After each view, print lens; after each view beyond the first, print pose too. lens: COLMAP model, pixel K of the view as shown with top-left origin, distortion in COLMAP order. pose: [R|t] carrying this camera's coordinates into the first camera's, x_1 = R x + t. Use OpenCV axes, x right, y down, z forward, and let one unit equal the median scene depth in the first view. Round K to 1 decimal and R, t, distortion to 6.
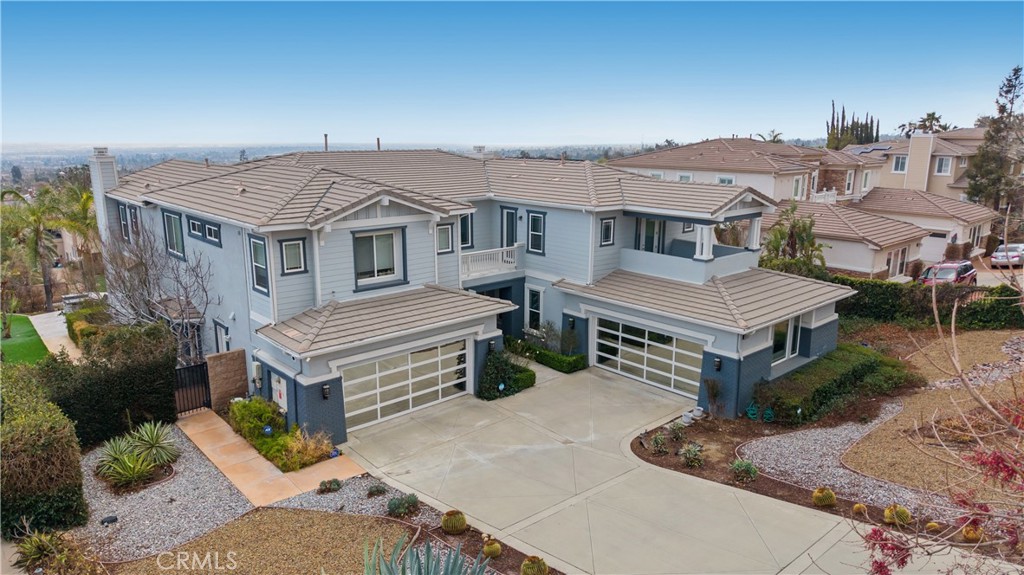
lens RADIAL K [[679.6, 0, 516.7], [0, 679.6, 290.8], [0, 0, 1]] dist [0.049097, -0.059214]
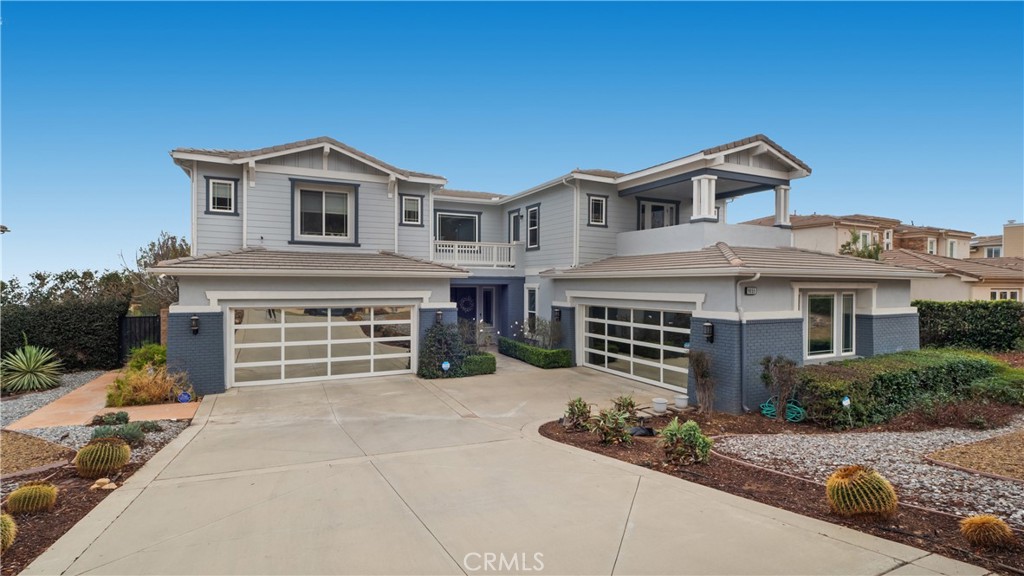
lens RADIAL K [[479.7, 0, 506.7], [0, 479.7, 284.9], [0, 0, 1]] dist [-0.002020, 0.000409]
pose [[0.957547, -0.000580, -0.288277, 0.222507], [-0.065123, 0.973712, -0.218273, 0.169692], [0.280826, 0.227780, 0.932338, 0.444829]]
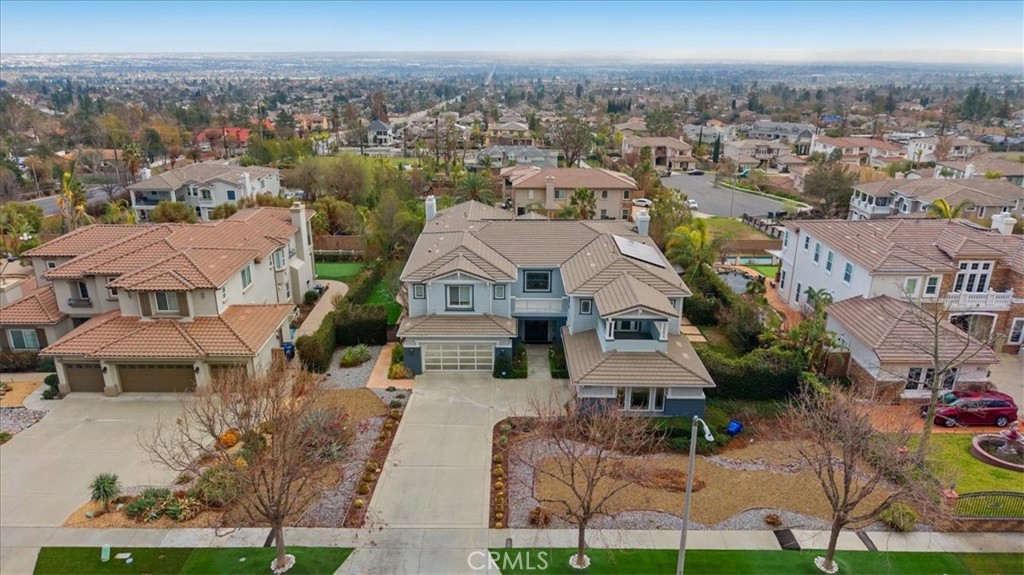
lens RADIAL K [[675.8, 0, 512.0], [0, 675.8, 287.5], [0, 0, 1]] dist [0.083494, -0.126455]
pose [[0.743728, 0.227715, -0.628502, 1.172023], [-0.159605, 0.973489, 0.163843, -0.425857], [0.649150, -0.021543, 0.760356, -0.468323]]
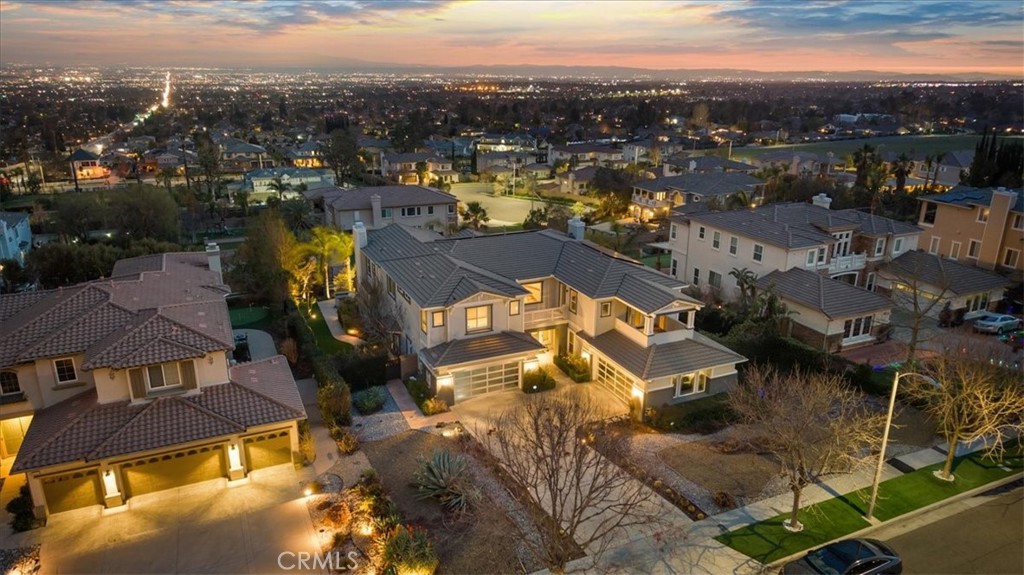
lens RADIAL K [[675.8, 0, 512.0], [0, 675.8, 287.5], [0, 0, 1]] dist [0.083494, -0.126455]
pose [[0.952953, 0.099690, -0.286256, 0.449085], [-0.075830, 0.992747, 0.093290, -0.325232], [0.293480, -0.067194, 0.953601, -0.874566]]
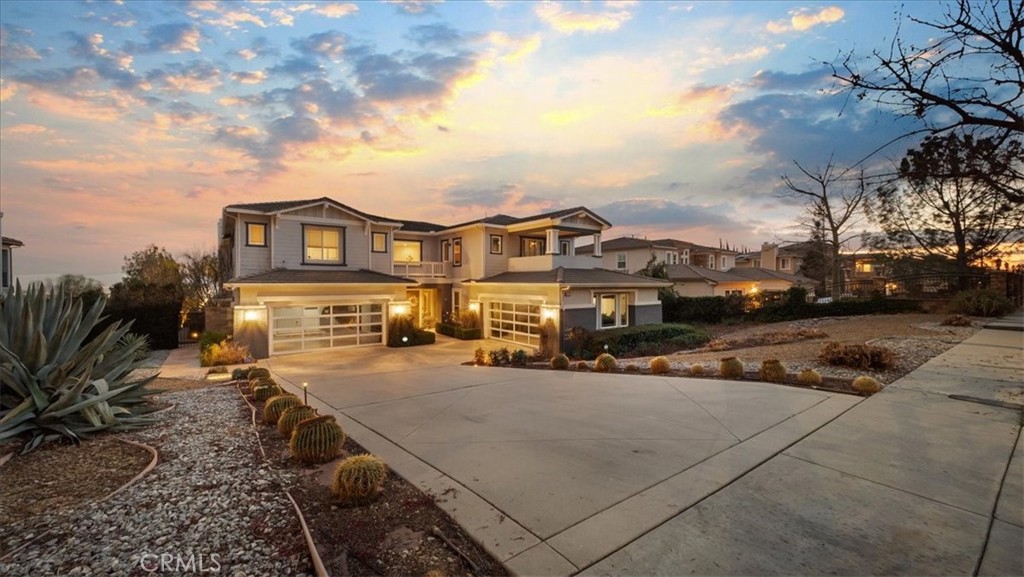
lens RADIAL K [[400.9, 0, 510.7], [0, 400.9, 284.1], [0, 0, 1]] dist [0.007711, -0.013903]
pose [[0.994353, -0.003742, -0.106058, 0.284711], [-0.019926, 0.975021, -0.221216, 0.210363], [0.104237, 0.222080, 0.969441, 0.194523]]
